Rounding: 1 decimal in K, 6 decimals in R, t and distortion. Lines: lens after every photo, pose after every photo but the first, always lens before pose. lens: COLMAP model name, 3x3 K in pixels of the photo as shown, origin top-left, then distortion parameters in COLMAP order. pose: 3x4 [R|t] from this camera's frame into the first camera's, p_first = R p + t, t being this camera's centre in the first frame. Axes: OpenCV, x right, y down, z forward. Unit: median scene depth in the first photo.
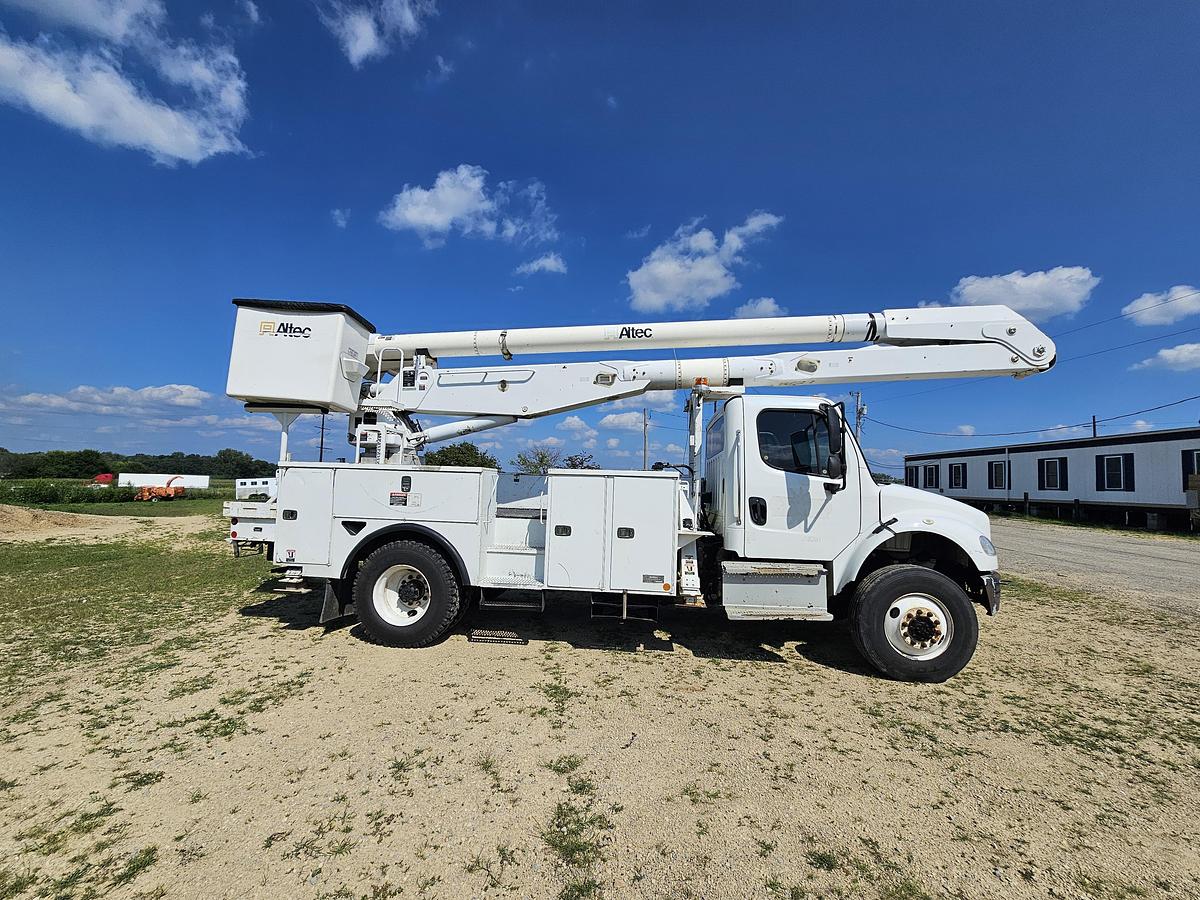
lens RADIAL K [[493.4, 0, 592.0], [0, 493.4, 453.8], [0, 0, 1]] dist [-0.002693, 0.000263]
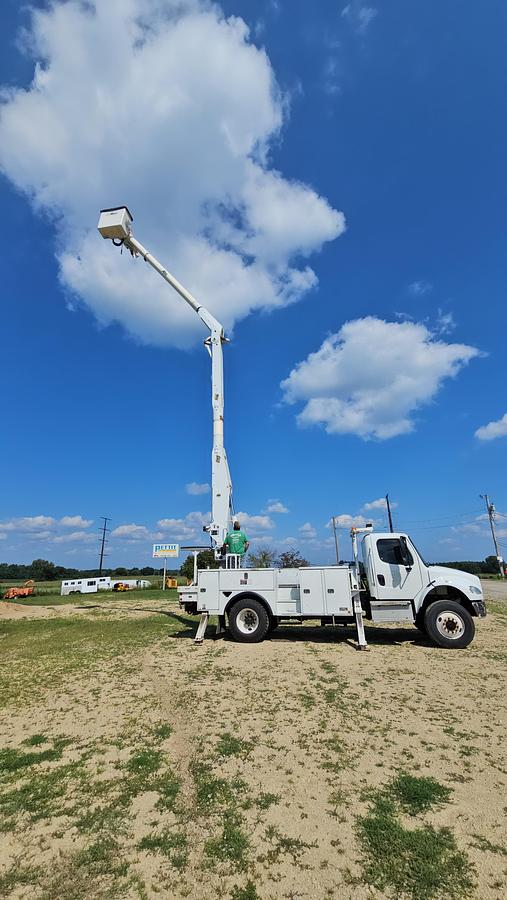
lens RADIAL K [[365.7, 0, 246.1], [0, 365.7, 446.3], [0, 0, 1]] dist [0.009236, -0.007525]
pose [[0.988832, -0.091115, -0.117938, -0.074399], [0.055939, 0.960396, -0.272964, -0.072147], [0.138138, 0.263319, 0.954768, -1.088943]]
